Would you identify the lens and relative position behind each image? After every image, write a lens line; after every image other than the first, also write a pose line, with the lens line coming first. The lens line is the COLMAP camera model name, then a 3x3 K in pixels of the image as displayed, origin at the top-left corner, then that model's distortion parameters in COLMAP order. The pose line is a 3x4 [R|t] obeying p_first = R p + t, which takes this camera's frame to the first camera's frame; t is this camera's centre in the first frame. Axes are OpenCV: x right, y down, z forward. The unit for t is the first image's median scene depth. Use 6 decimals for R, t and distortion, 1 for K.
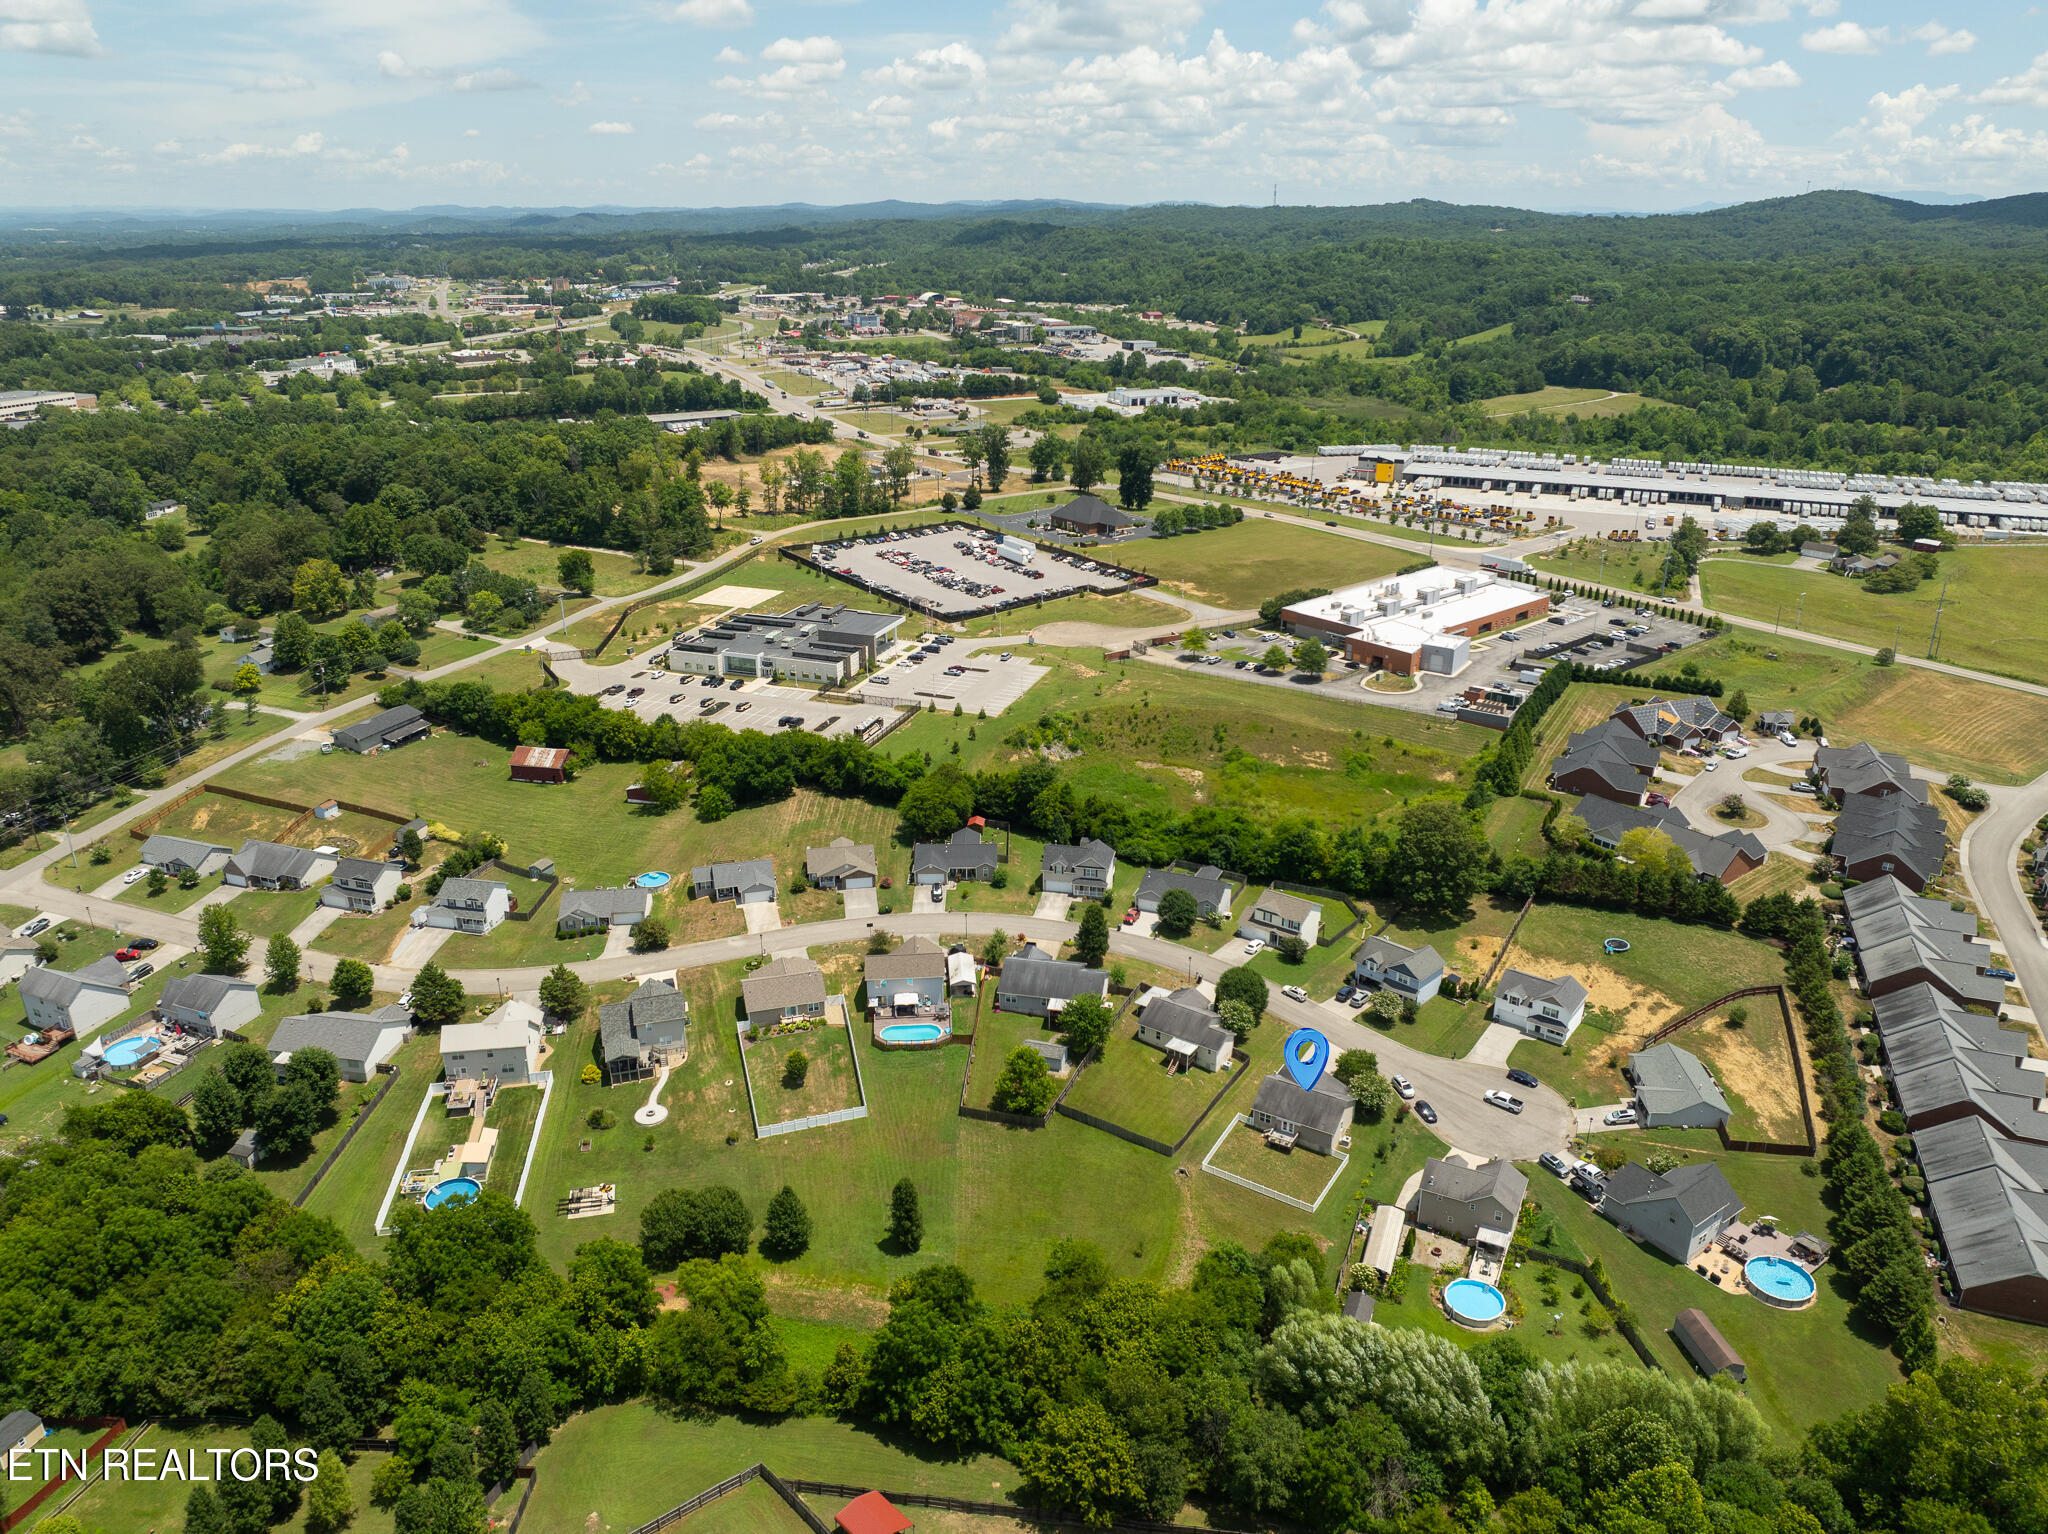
lens RADIAL K [[1477.0, 0, 1042.1], [0, 1477.0, 773.0], [0, 0, 1]] dist [-0.047765, 0.025627]
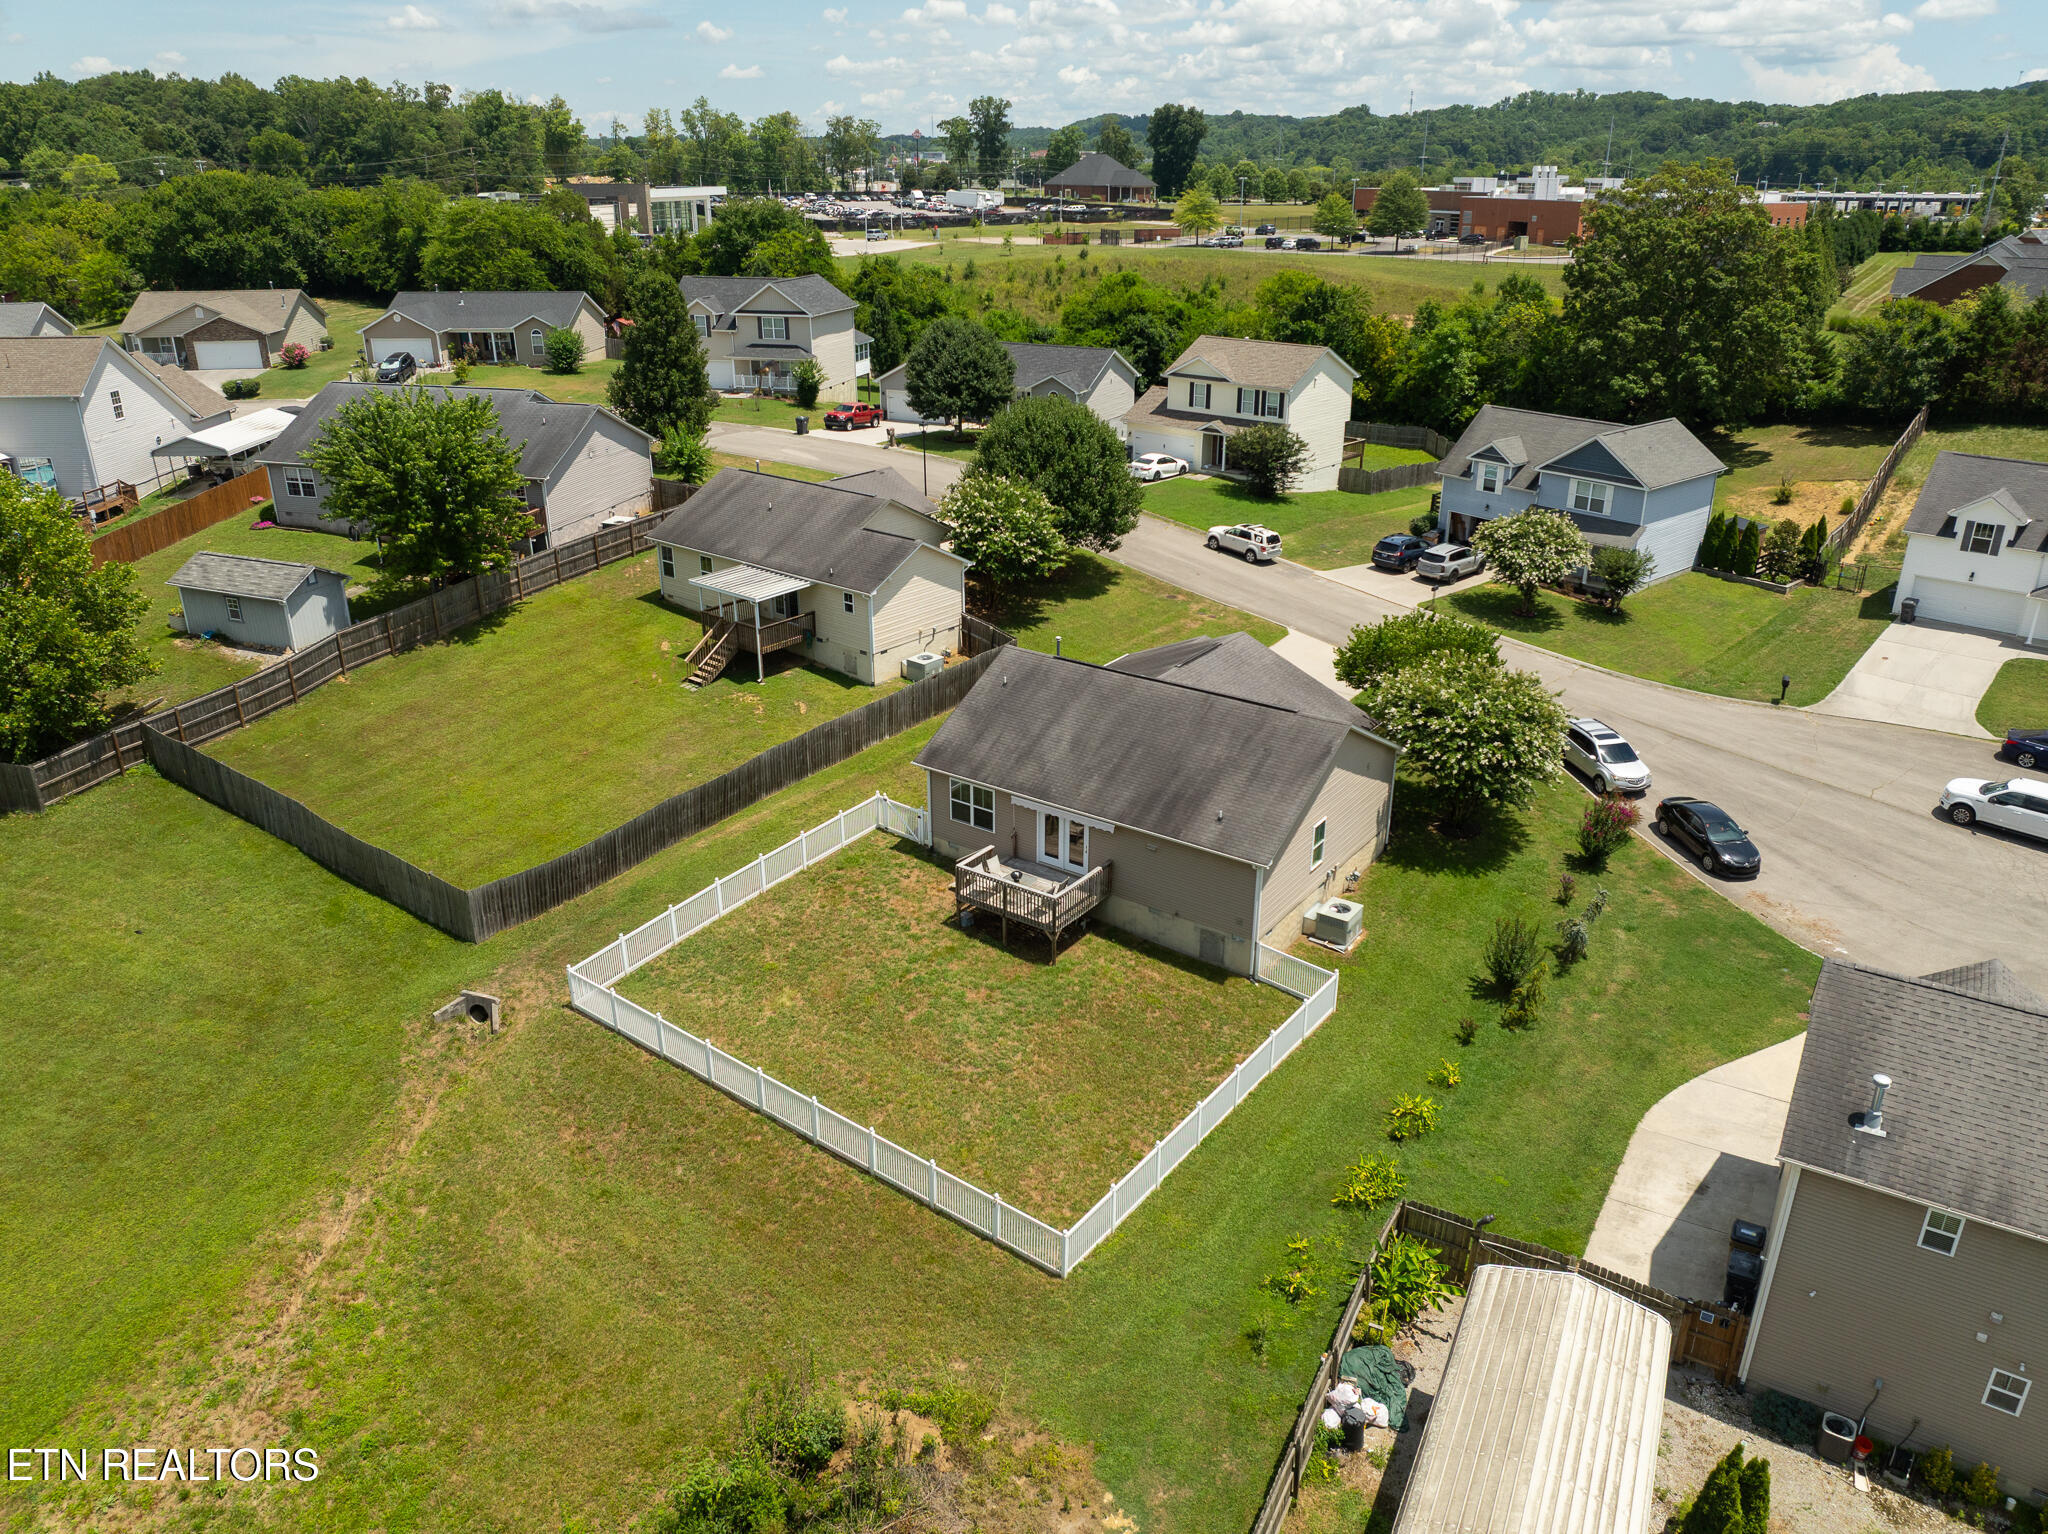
lens RADIAL K [[1477.0, 0, 1042.1], [0, 1477.0, 773.0], [0, 0, 1]] dist [-0.047765, 0.025627]
pose [[0.996494, 0.030042, -0.078084, 0.171212], [-0.027959, 0.999227, 0.027623, 0.213508], [0.078853, -0.025343, 0.996564, 0.747951]]
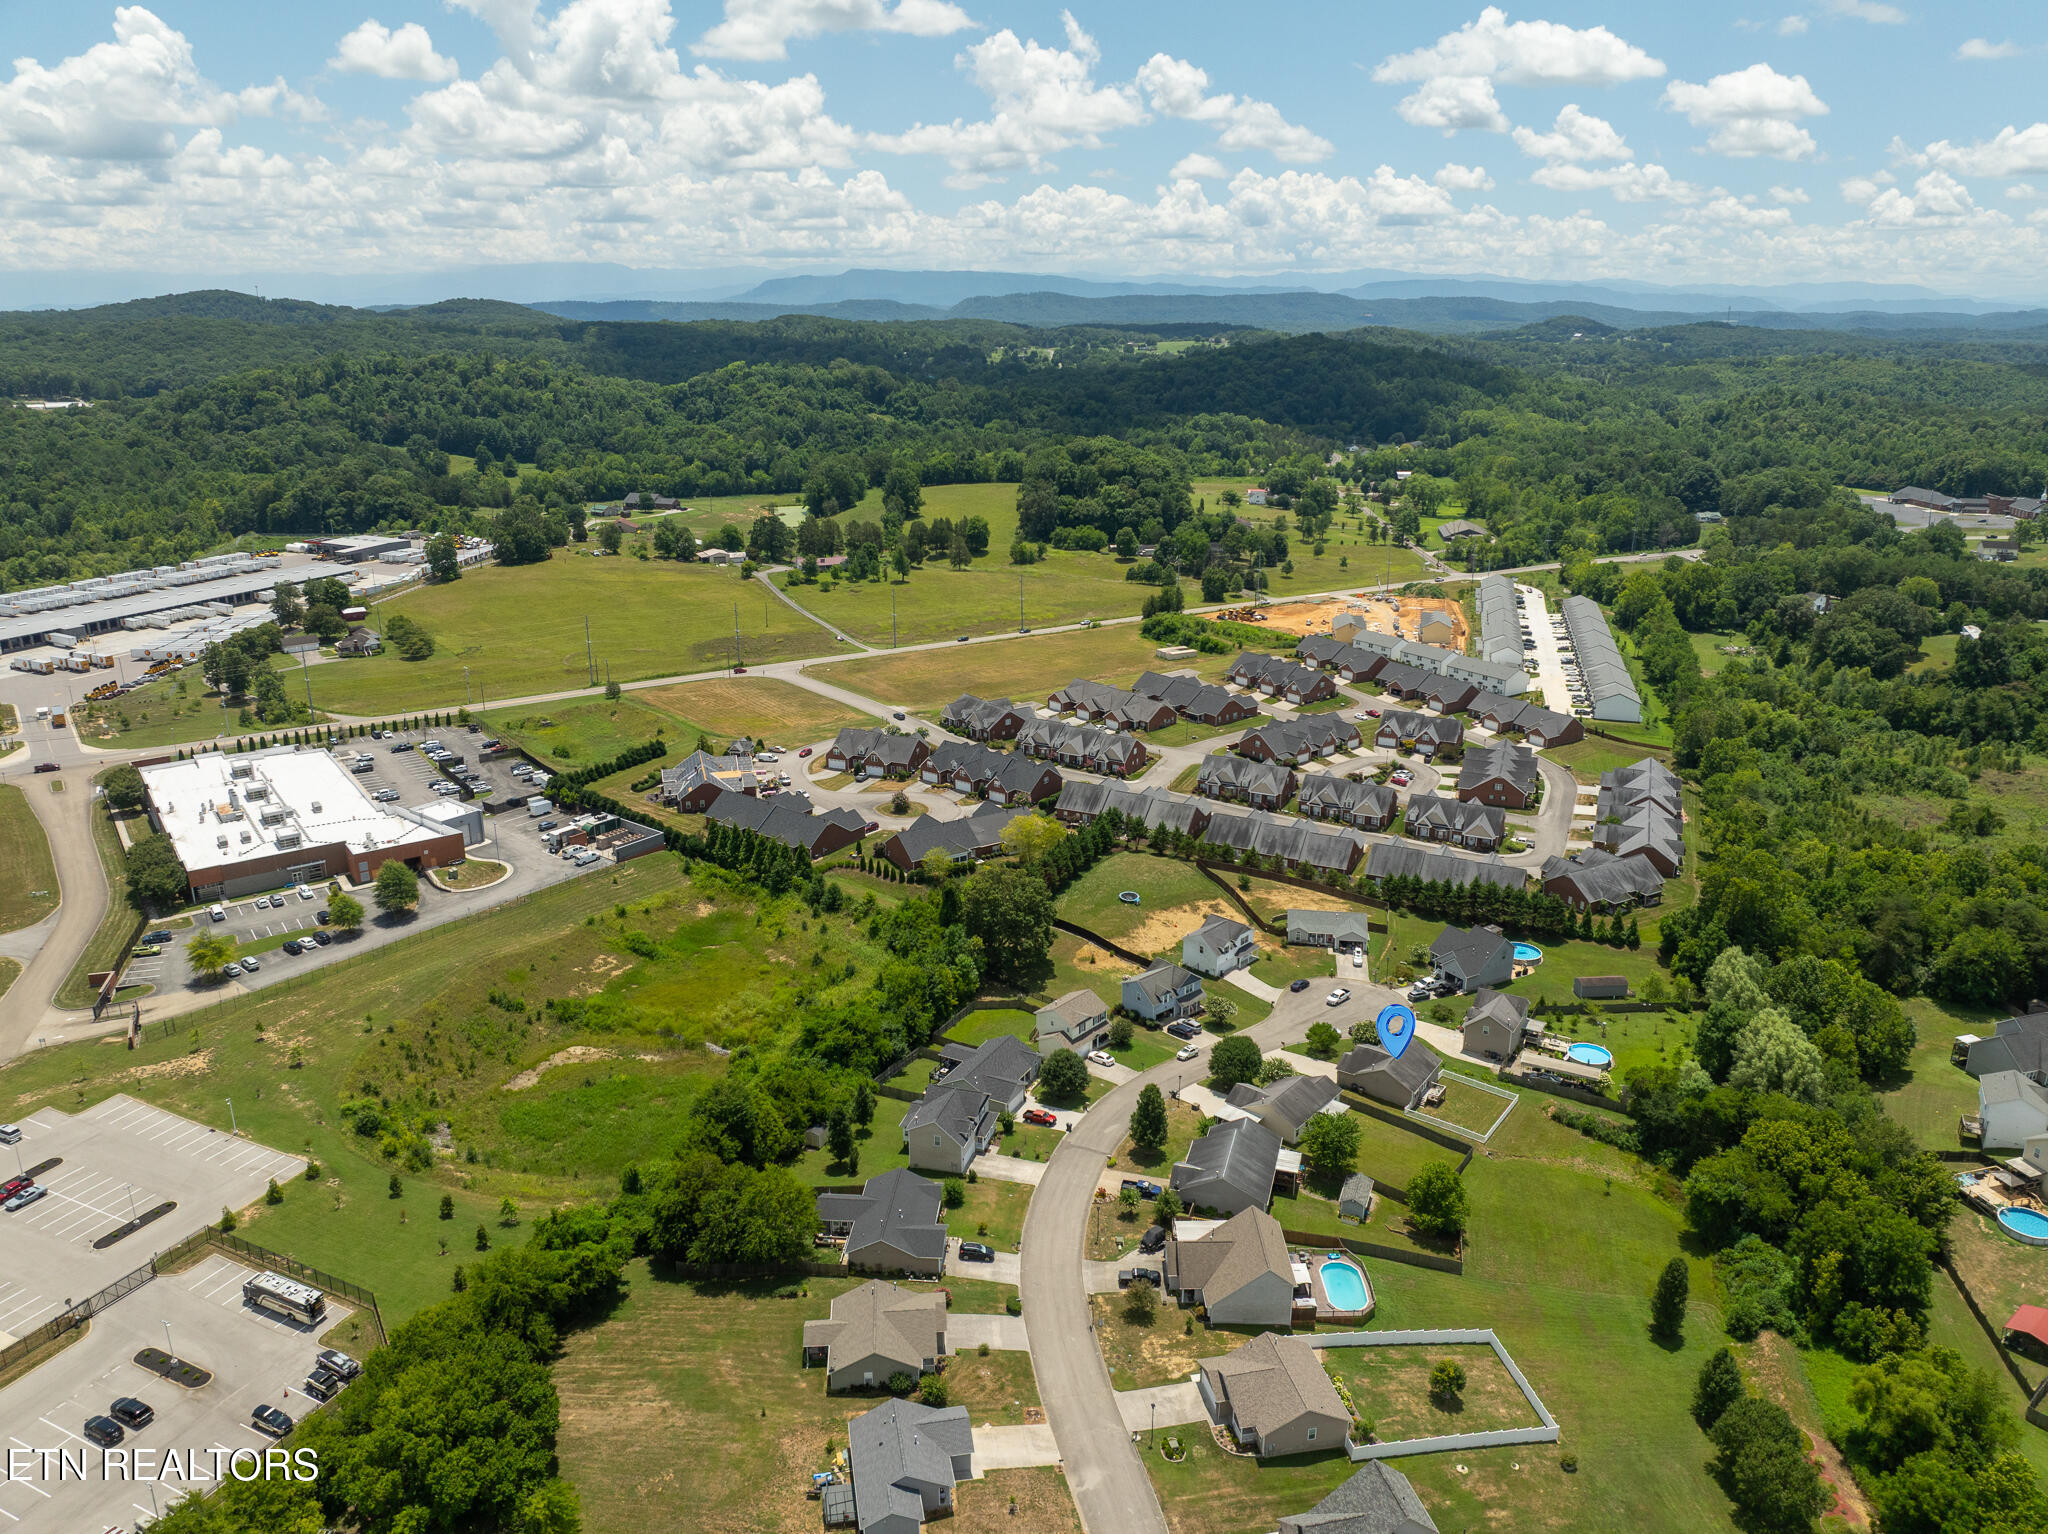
lens RADIAL K [[1477.0, 0, 1042.1], [0, 1477.0, 773.0], [0, 0, 1]] dist [-0.047765, 0.025627]
pose [[0.064498, -0.307647, 0.949312, -0.801805], [0.359377, 0.894625, 0.265508, -0.353550], [-0.930961, 0.324036, 0.168263, 0.959650]]
